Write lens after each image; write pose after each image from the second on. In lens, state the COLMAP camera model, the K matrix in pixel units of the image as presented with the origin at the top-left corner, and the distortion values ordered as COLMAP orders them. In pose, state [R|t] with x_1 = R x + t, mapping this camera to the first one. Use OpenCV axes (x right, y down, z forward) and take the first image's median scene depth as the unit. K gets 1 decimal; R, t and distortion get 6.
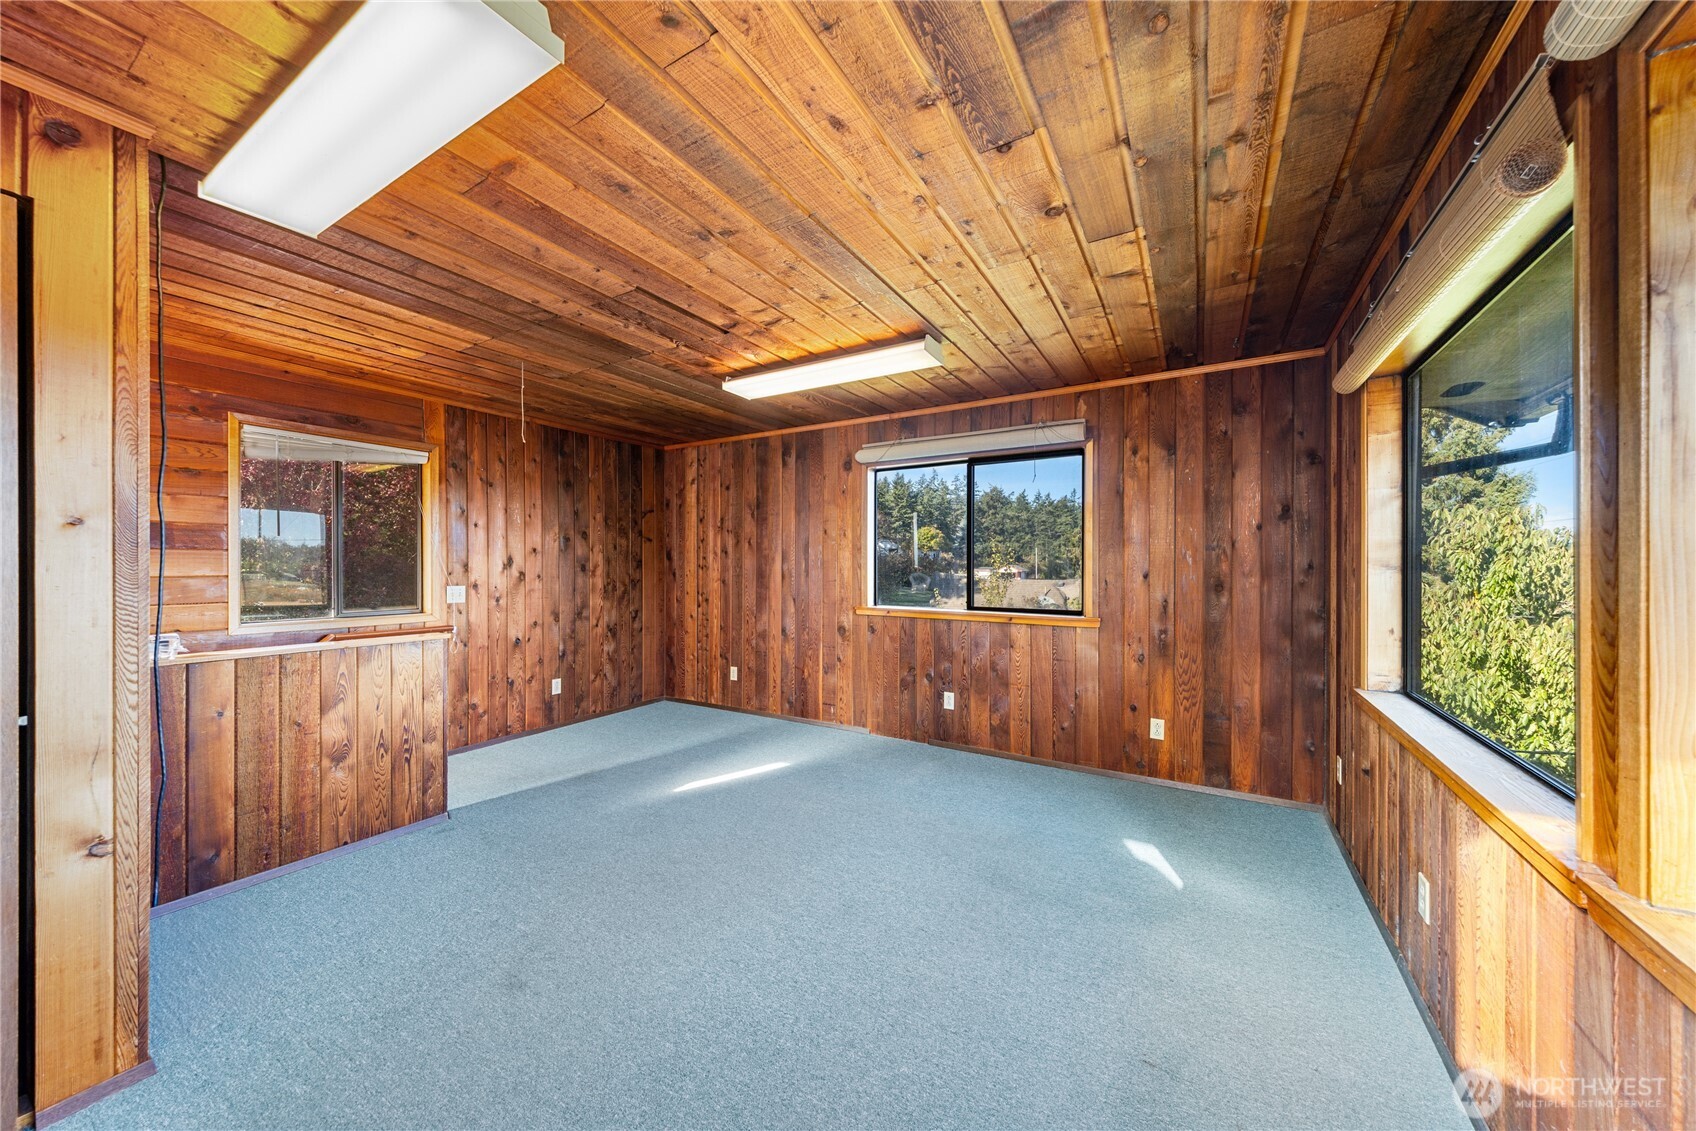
lens RADIAL K [[593.2, 0, 842.2], [0, 593.2, 567.5], [0, 0, 1]] dist [0.011633, -0.000077]
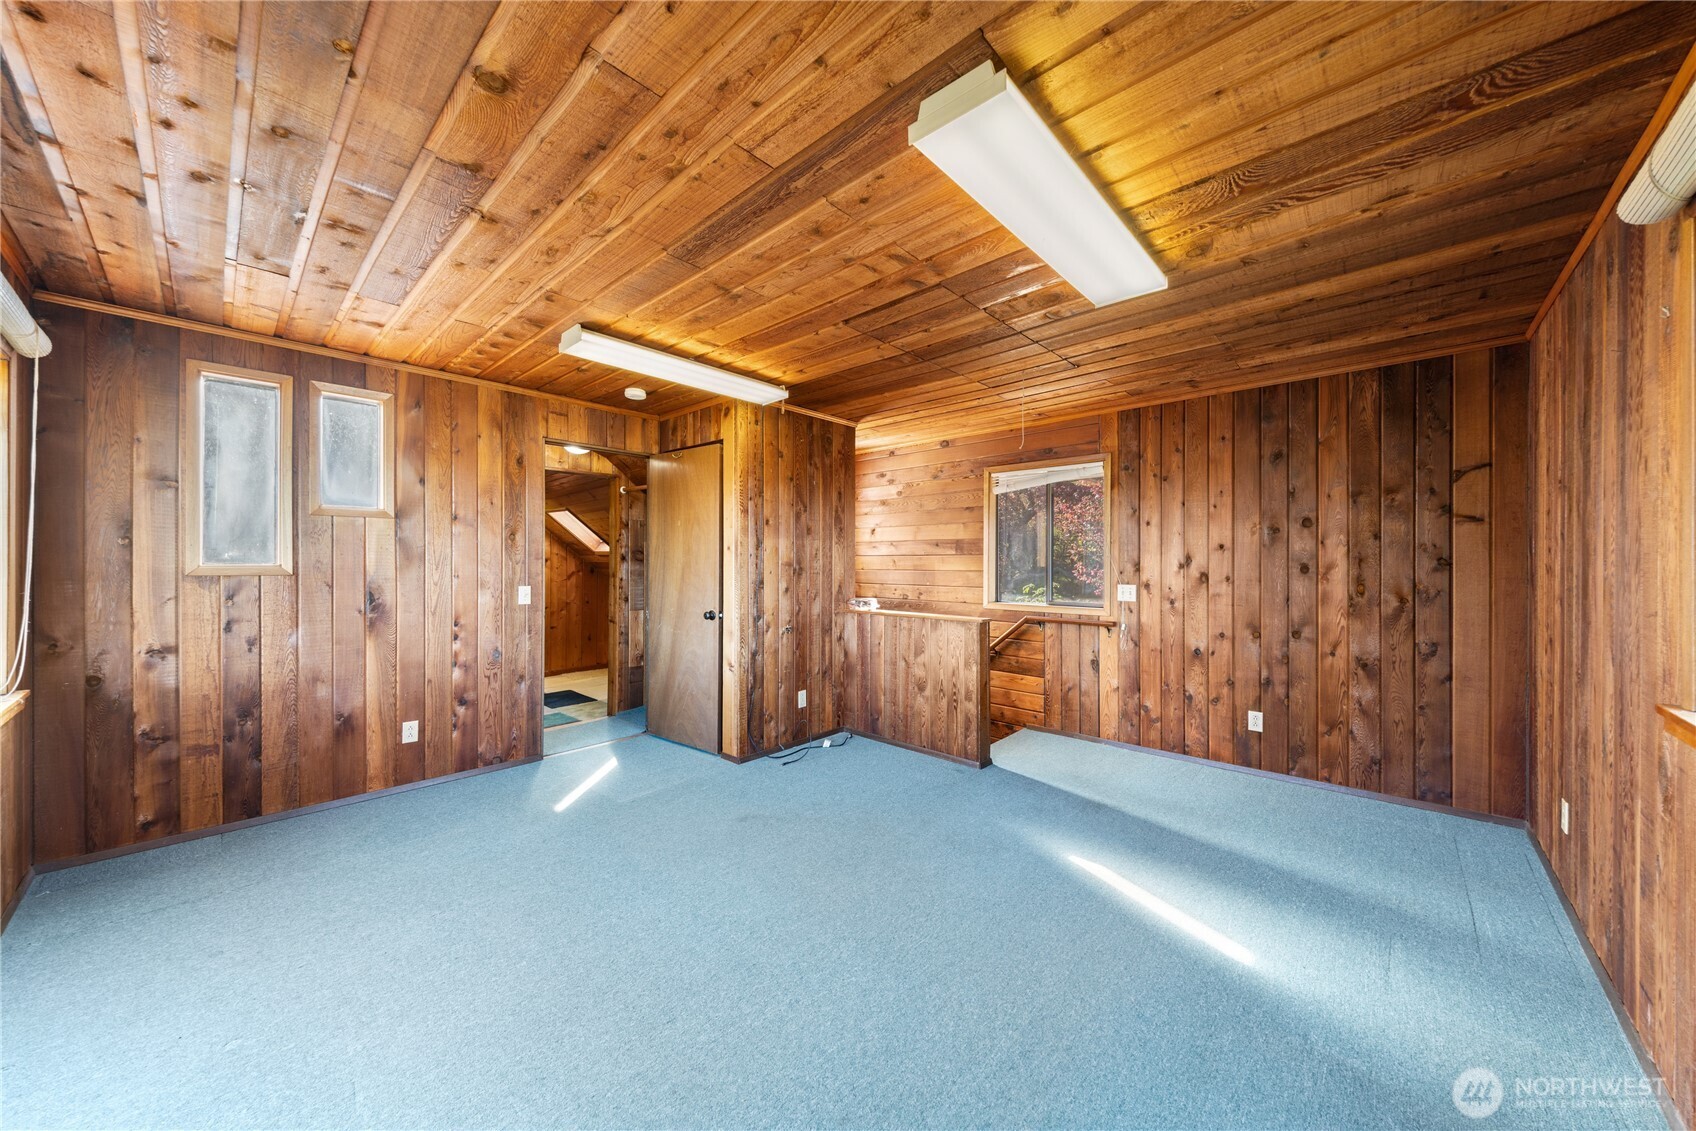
lens RADIAL K [[593.2, 0, 840.1], [0, 593.2, 560.1], [0, 0, 1]] dist [0.011633, -0.000077]
pose [[-0.214665, -0.007621, -0.976658, 0.432477], [-0.007804, 0.999951, -0.006088, -0.001243], [0.976656, 0.006315, -0.214714, 0.695525]]
